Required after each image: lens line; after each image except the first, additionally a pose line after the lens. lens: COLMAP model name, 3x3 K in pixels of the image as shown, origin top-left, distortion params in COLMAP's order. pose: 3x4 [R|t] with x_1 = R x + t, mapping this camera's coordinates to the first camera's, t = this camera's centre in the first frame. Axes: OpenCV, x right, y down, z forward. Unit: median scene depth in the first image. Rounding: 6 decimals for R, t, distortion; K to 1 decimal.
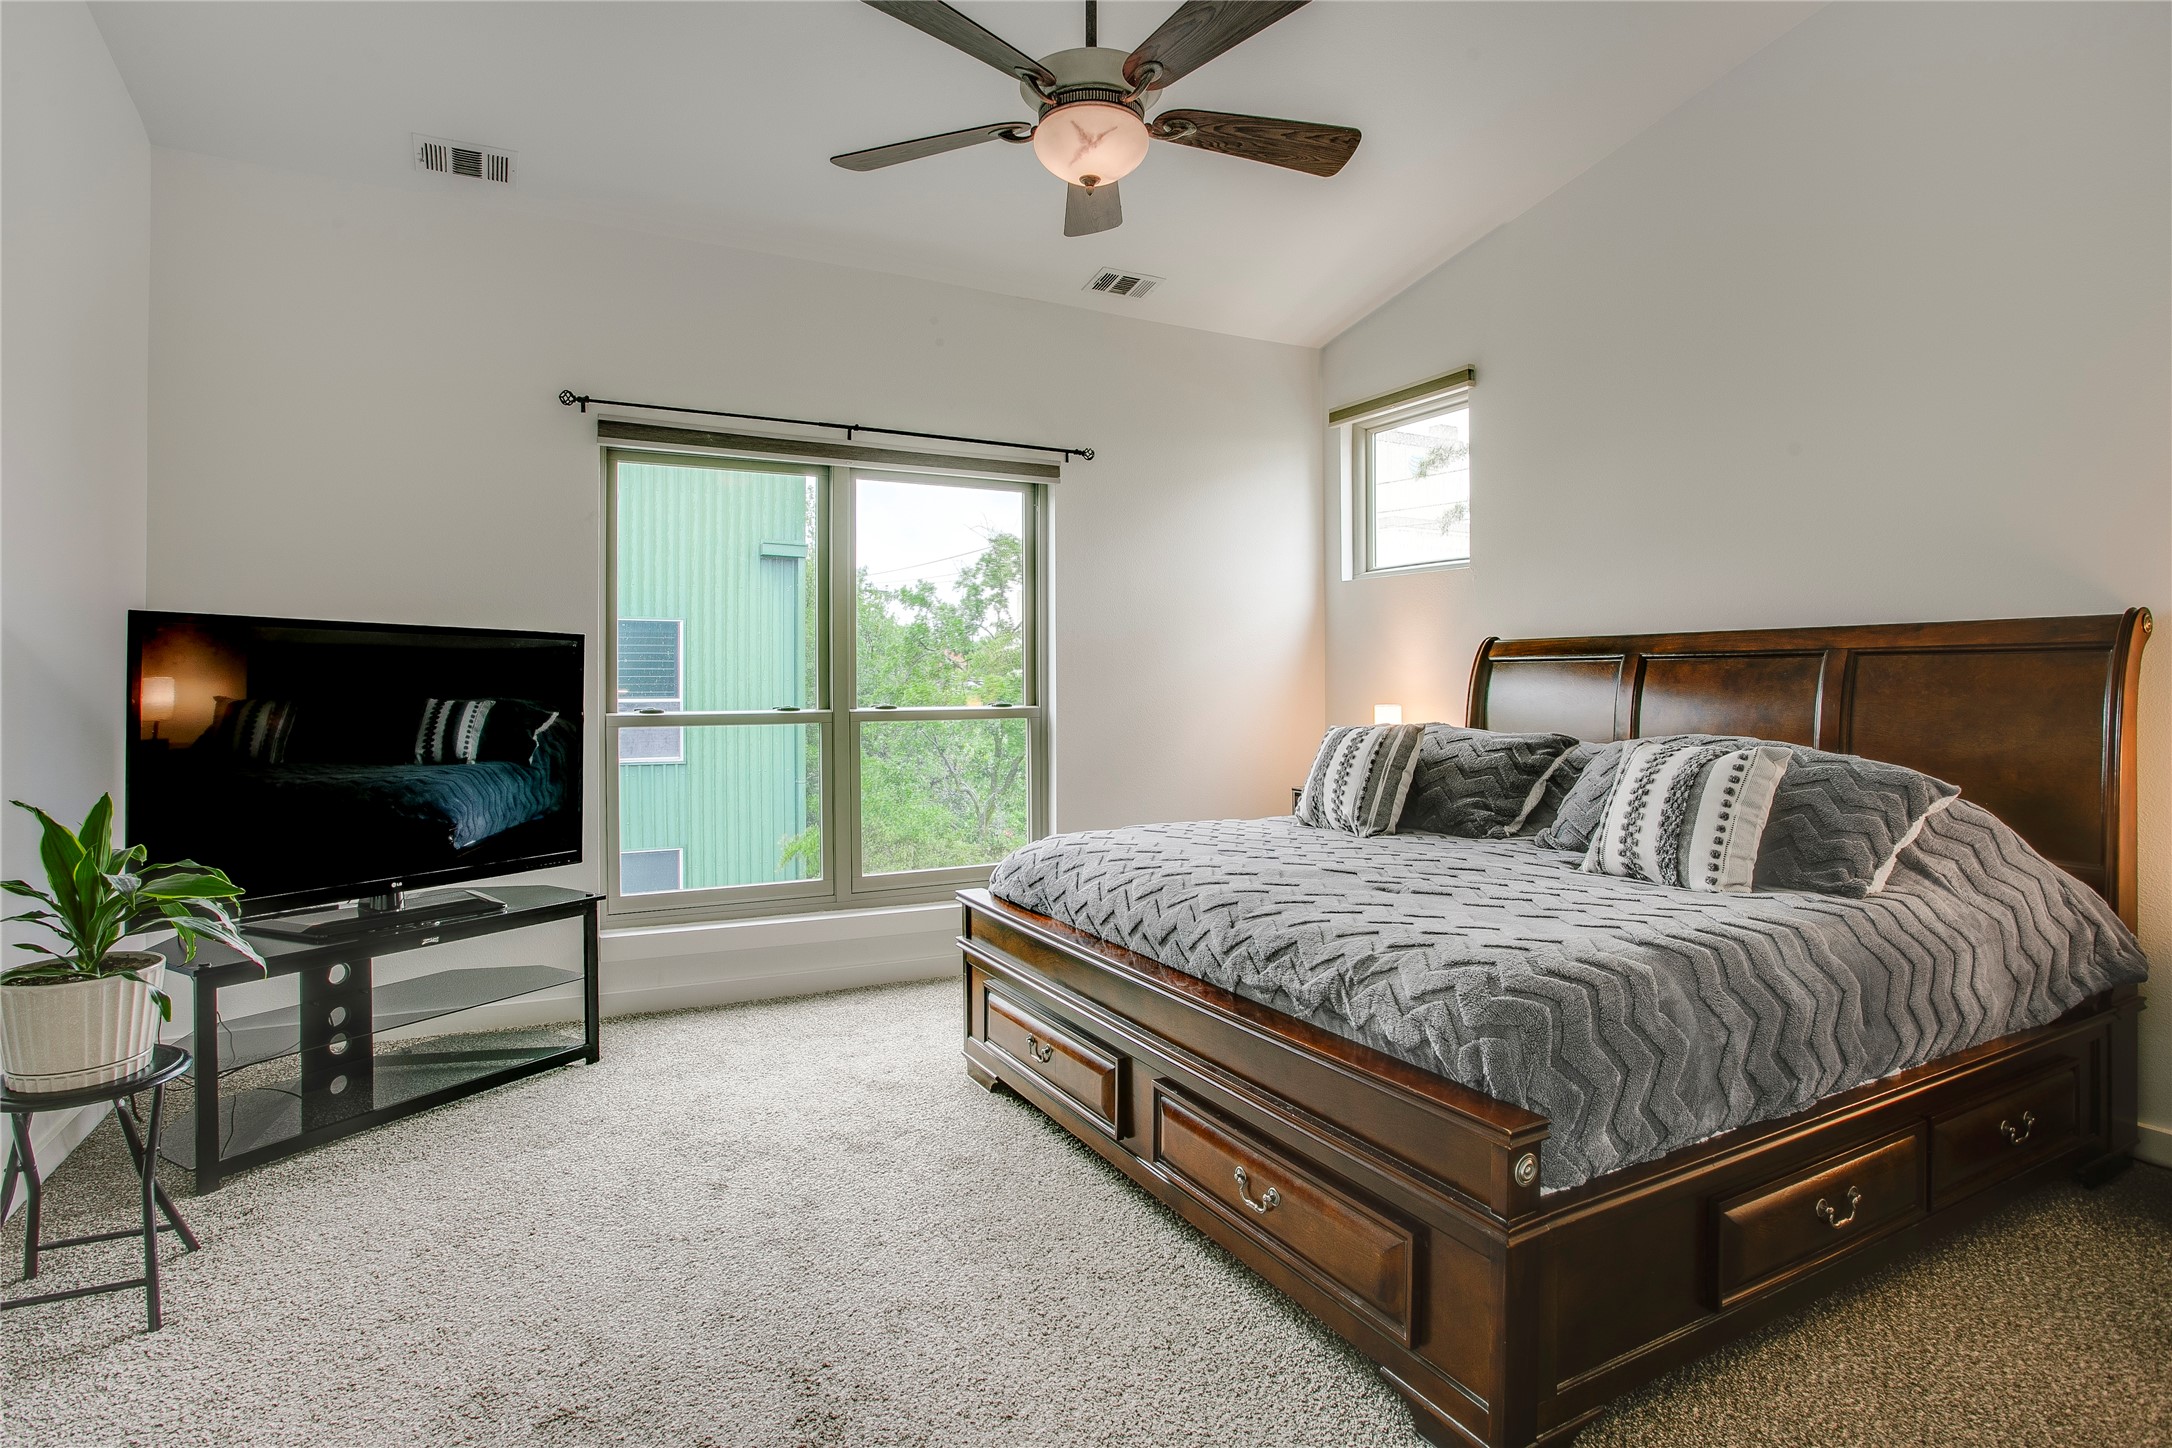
lens RADIAL K [[1058.5, 0, 1019.8], [0, 1058.5, 691.5], [0, 0, 1]] dist [-0.007301, 0.002210]
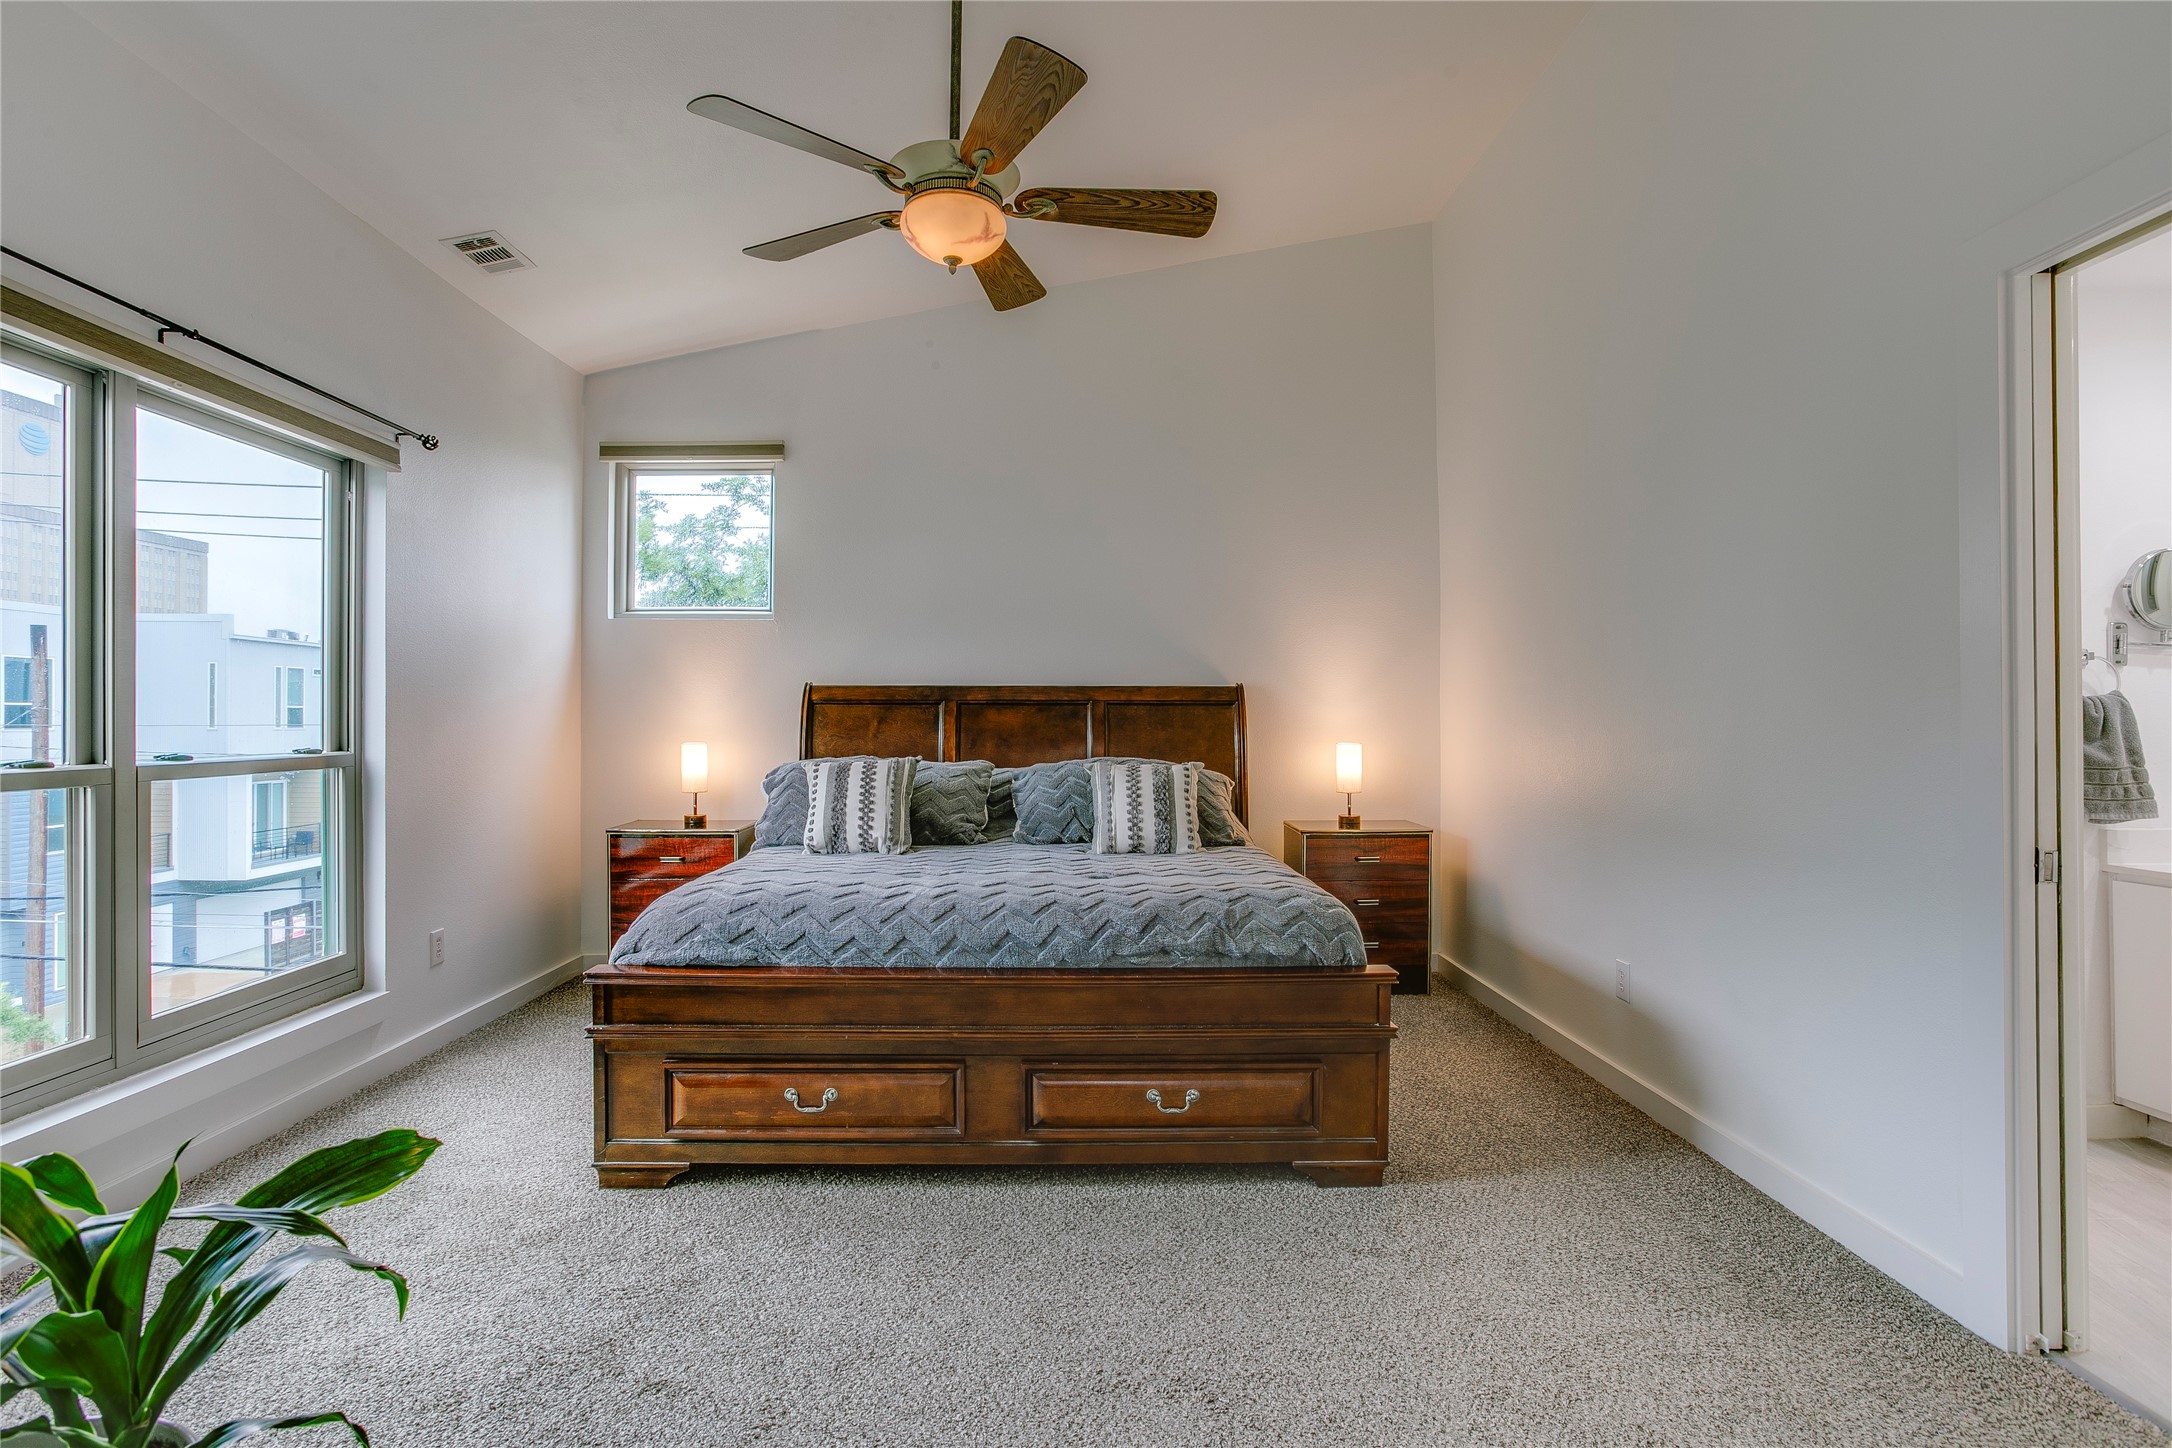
lens RADIAL K [[1058.5, 0, 1064.1], [0, 1058.5, 718.1], [0, 0, 1]] dist [-0.007301, 0.002210]
pose [[0.496265, 0.006666, 0.868145, -0.588587], [0.008001, 0.999893, -0.012251, 0.003454], [-0.868134, 0.013025, 0.496159, 0.267265]]
